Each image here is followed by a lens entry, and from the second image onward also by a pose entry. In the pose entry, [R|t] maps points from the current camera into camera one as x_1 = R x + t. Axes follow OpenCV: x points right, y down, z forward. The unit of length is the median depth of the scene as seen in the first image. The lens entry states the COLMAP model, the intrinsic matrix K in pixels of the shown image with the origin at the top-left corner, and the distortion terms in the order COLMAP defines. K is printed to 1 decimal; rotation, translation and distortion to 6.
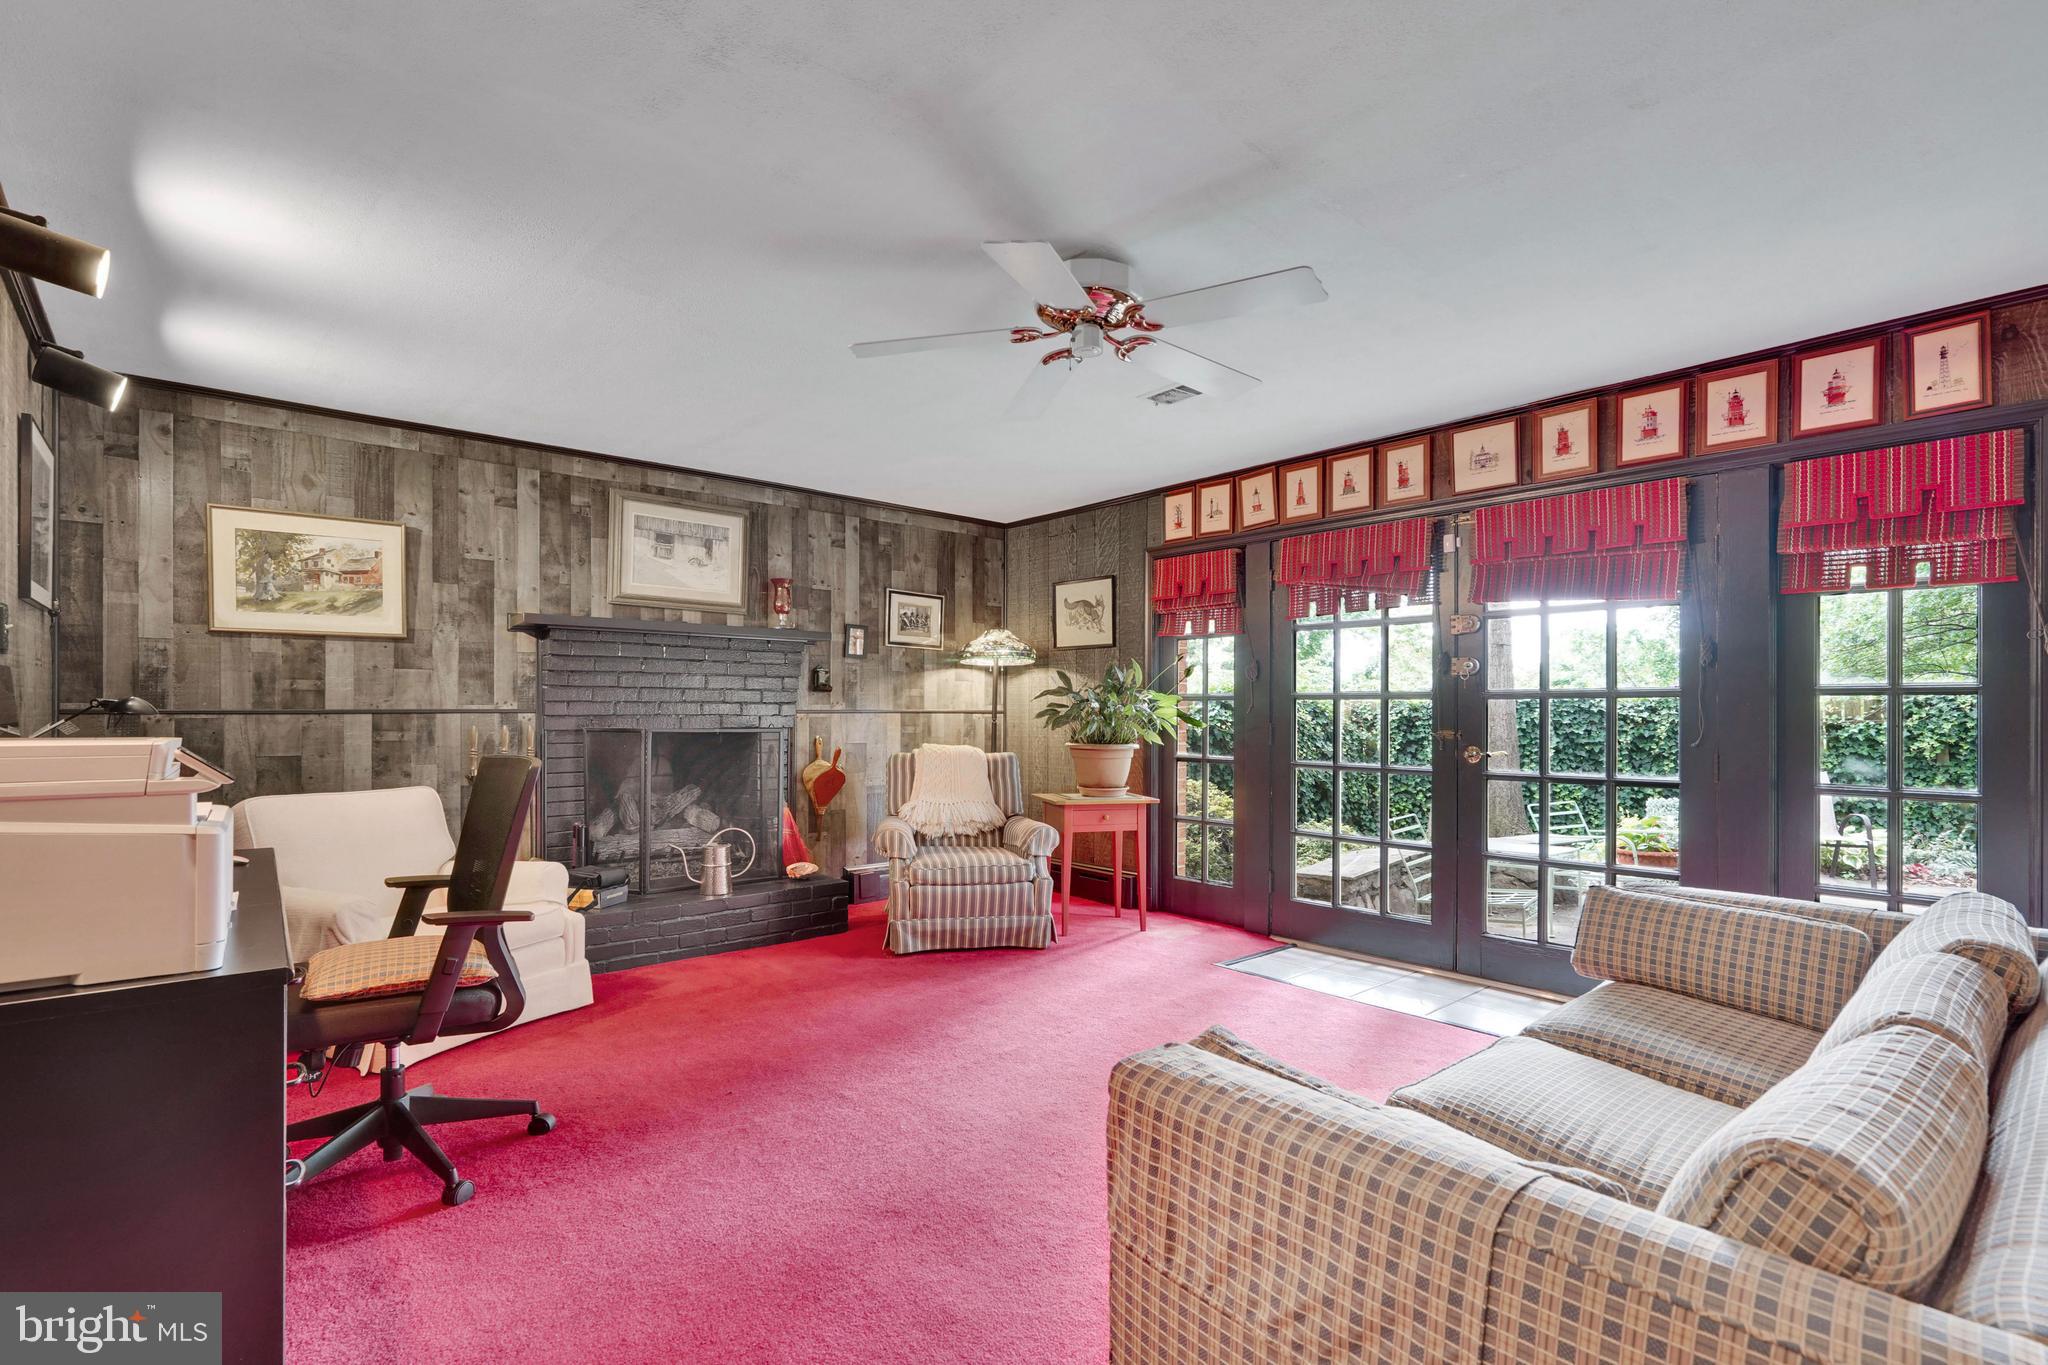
lens RADIAL K [[938.0, 0, 1025.2], [0, 938.0, 708.2], [0, 0, 1]] dist [-0.006453, 0.003791]
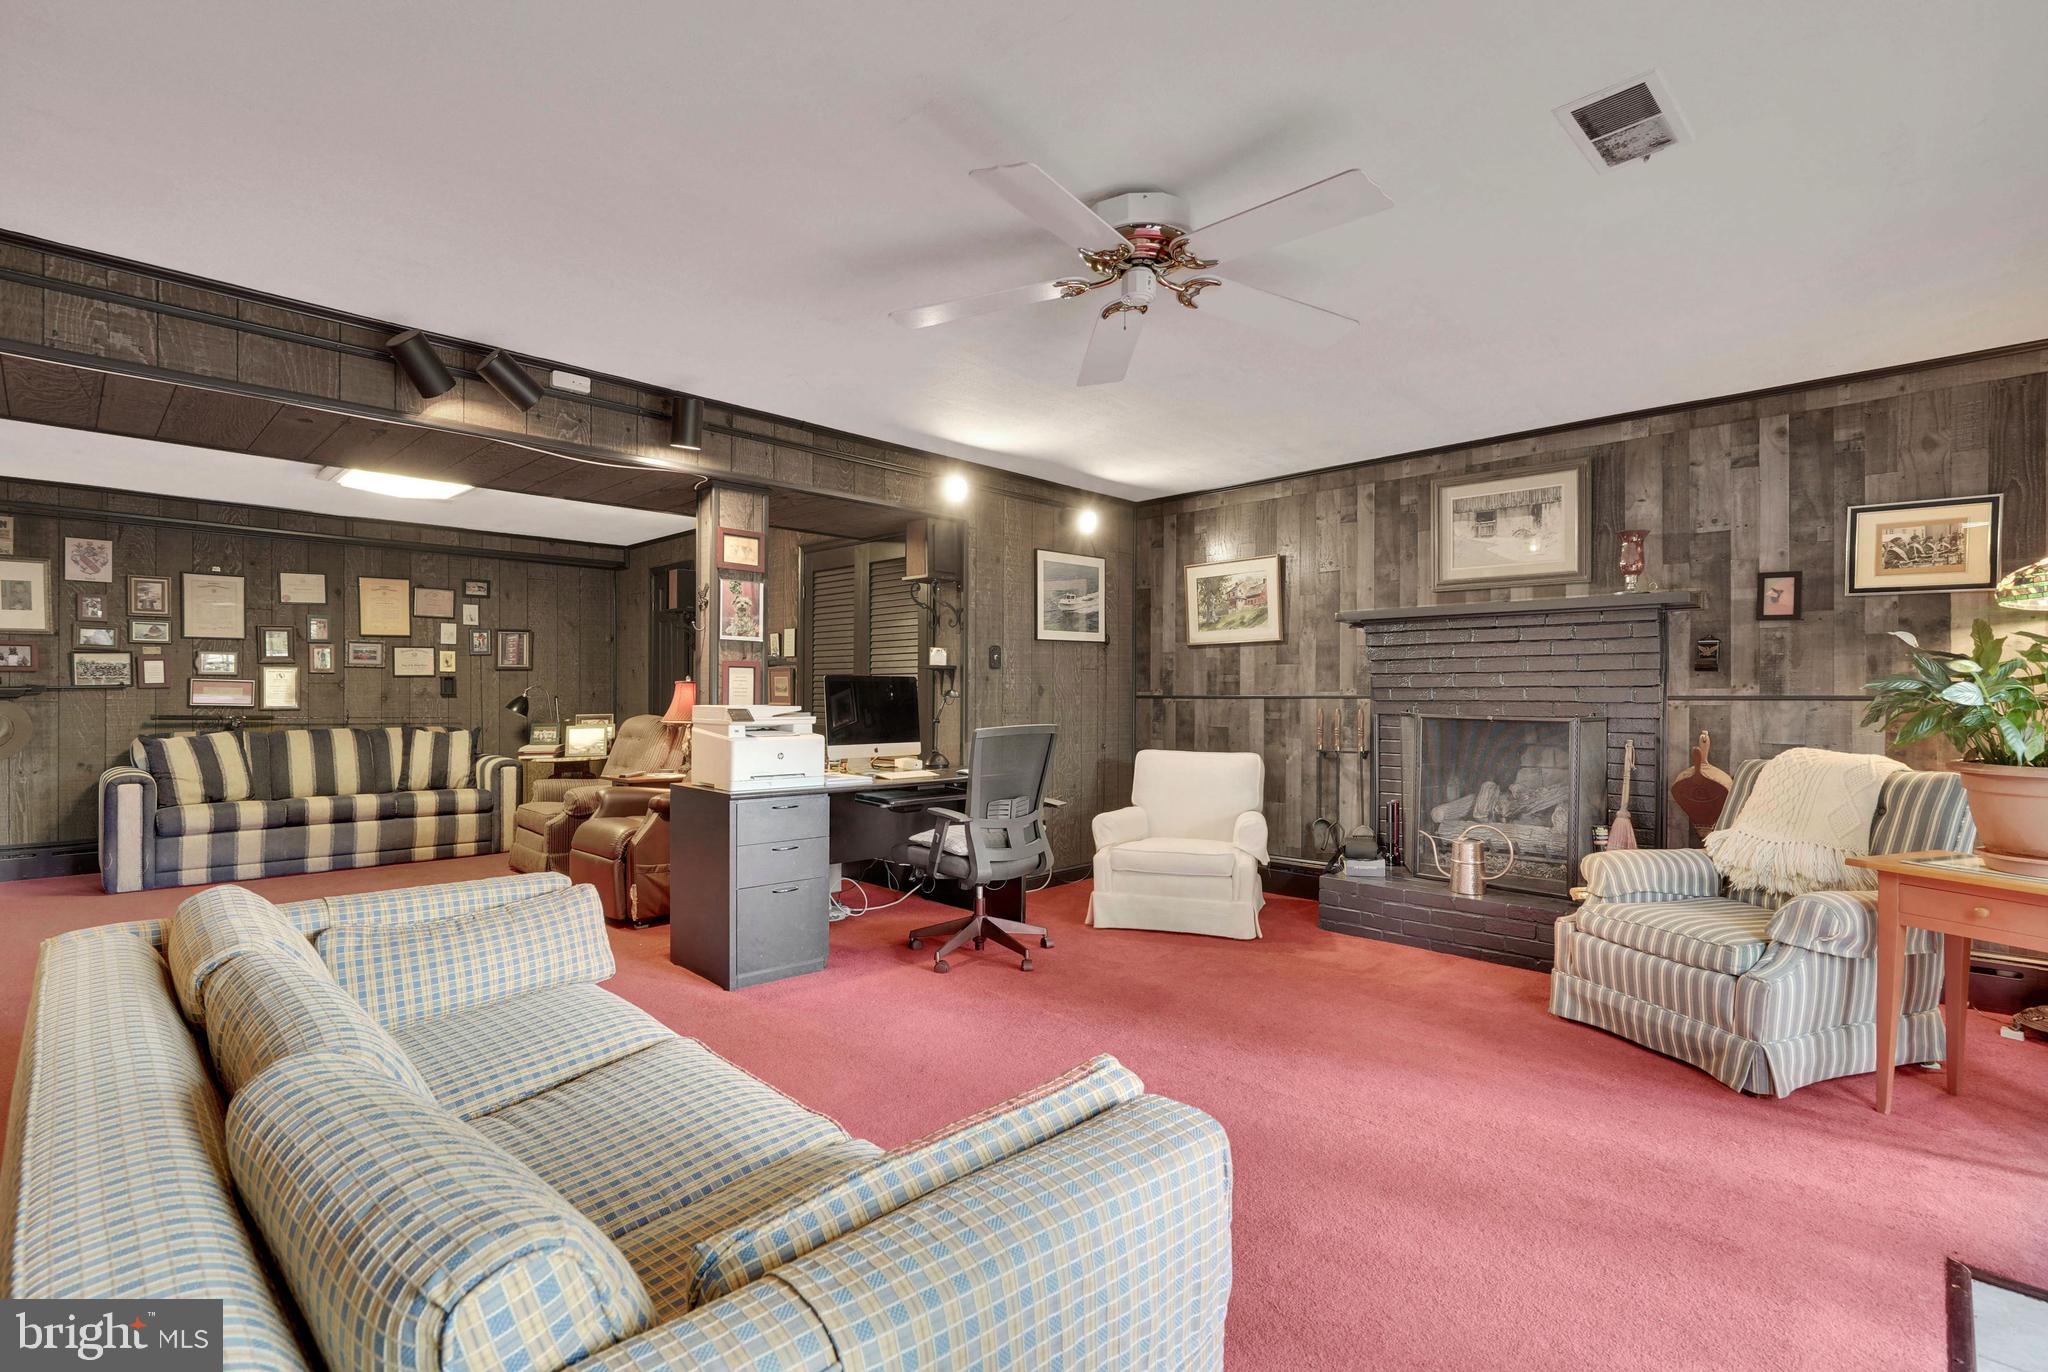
lens RADIAL K [[938.0, 0, 1006.2], [0, 938.0, 684.0], [0, 0, 1]] dist [-0.006453, 0.003791]
pose [[0.074730, -0.013478, -0.997113, 0.554352], [0.001606, 0.999909, -0.013396, 0.002086], [0.997203, -0.000600, 0.074744, 0.463041]]
